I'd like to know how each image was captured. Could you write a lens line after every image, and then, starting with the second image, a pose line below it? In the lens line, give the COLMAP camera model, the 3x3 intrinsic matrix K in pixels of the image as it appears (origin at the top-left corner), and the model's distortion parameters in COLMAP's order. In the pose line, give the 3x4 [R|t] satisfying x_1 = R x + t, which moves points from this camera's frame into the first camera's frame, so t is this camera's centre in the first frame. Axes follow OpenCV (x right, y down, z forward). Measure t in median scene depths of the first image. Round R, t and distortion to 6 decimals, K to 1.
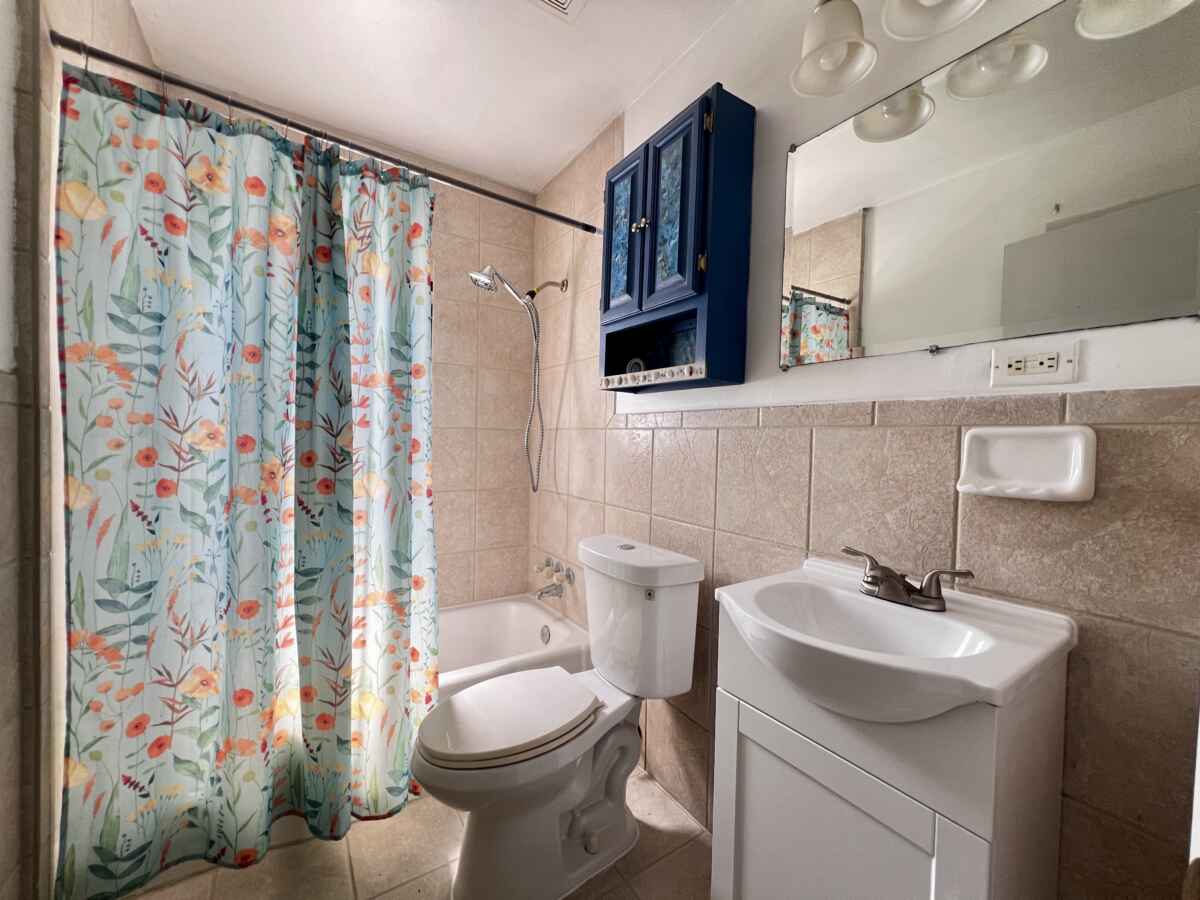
lens RADIAL K [[489.6, 0, 600.0], [0, 489.6, 450.0], [0, 0, 1]] dist [-0.000999, -0.000064]
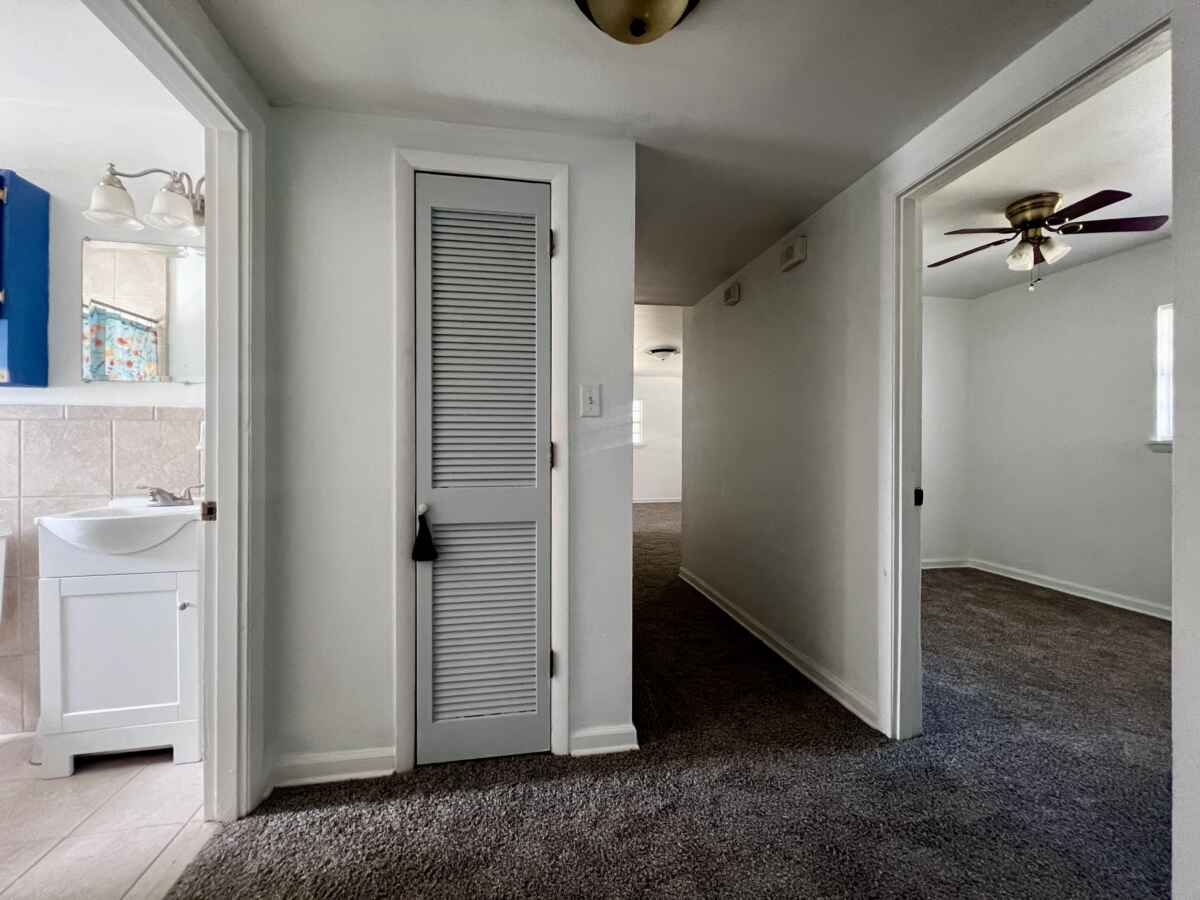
lens RADIAL K [[478.7, 0, 602.9], [0, 478.7, 448.7], [0, 0, 1]] dist [-0.001107, -0.000058]
pose [[0.384249, -0.029271, 0.922765, -0.233802], [0.029736, 0.999371, 0.019319, 0.037881], [-0.922751, 0.020016, 0.384878, -0.637325]]
